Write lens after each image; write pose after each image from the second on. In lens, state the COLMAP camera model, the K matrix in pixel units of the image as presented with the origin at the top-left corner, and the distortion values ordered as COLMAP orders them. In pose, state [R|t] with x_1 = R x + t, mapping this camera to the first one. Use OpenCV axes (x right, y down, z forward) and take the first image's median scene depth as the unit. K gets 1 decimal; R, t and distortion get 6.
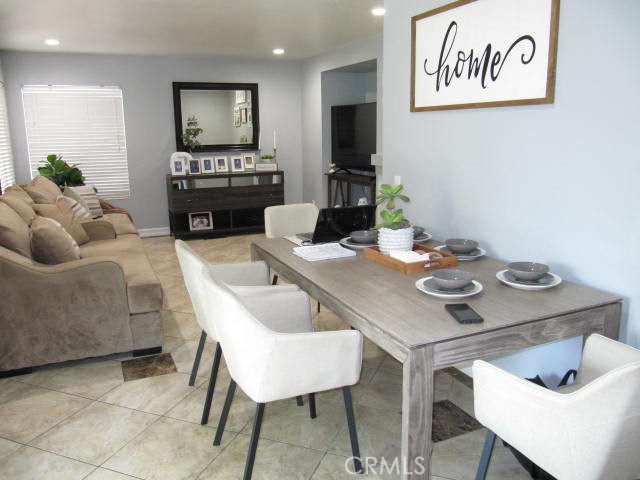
lens RADIAL K [[528.8, 0, 317.7], [0, 528.8, 241.5], [0, 0, 1]] dist [-0.058790, 0.047425]
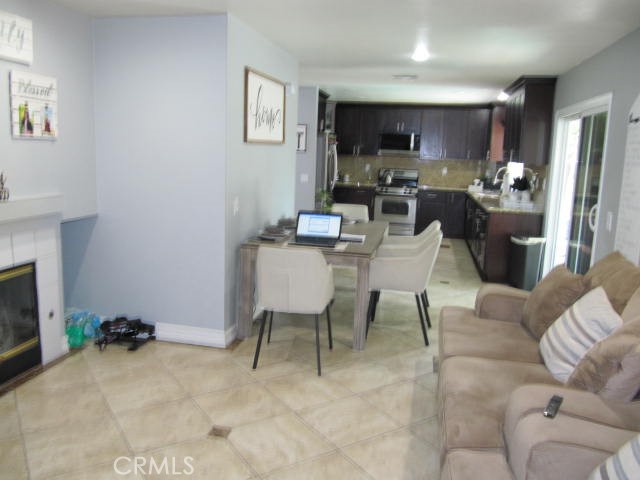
lens RADIAL K [[528.8, 0, 317.7], [0, 528.8, 241.5], [0, 0, 1]] dist [-0.058790, 0.047425]
pose [[-0.814116, -0.116316, 0.568934, -0.690256], [0.102855, 0.935360, 0.338411, -0.434092], [-0.571521, 0.334023, -0.749528, 1.912268]]
